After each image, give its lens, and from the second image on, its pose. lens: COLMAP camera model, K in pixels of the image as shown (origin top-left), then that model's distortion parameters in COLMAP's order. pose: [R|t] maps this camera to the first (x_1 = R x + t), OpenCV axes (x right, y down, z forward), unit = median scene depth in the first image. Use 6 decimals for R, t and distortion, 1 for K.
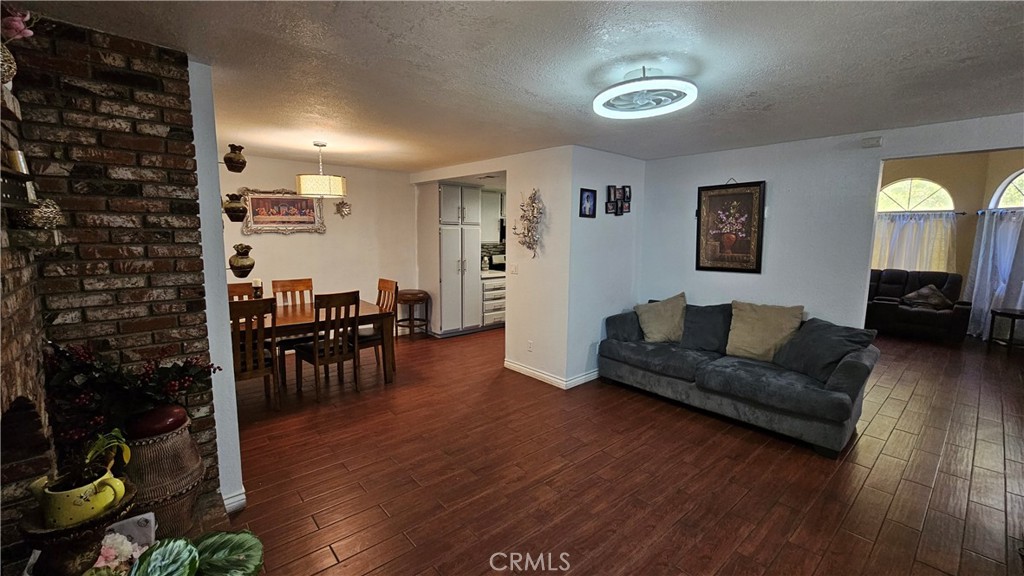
lens RADIAL K [[420.4, 0, 503.3], [0, 420.4, 276.8], [0, 0, 1]] dist [-0.001103, 0.000547]
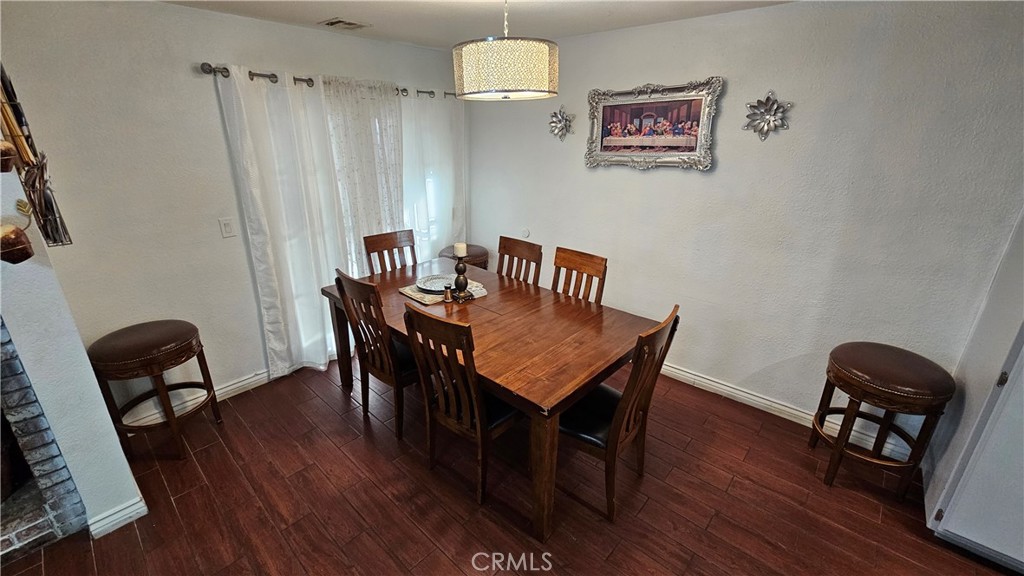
lens RADIAL K [[420.4, 0, 511.0], [0, 420.4, 289.0], [0, 0, 1]] dist [-0.001103, 0.000547]
pose [[0.123010, 0.339536, -0.932515, 0.050209], [-0.108857, 0.938597, 0.327391, -0.116741], [0.986417, 0.061238, 0.152418, 0.744240]]
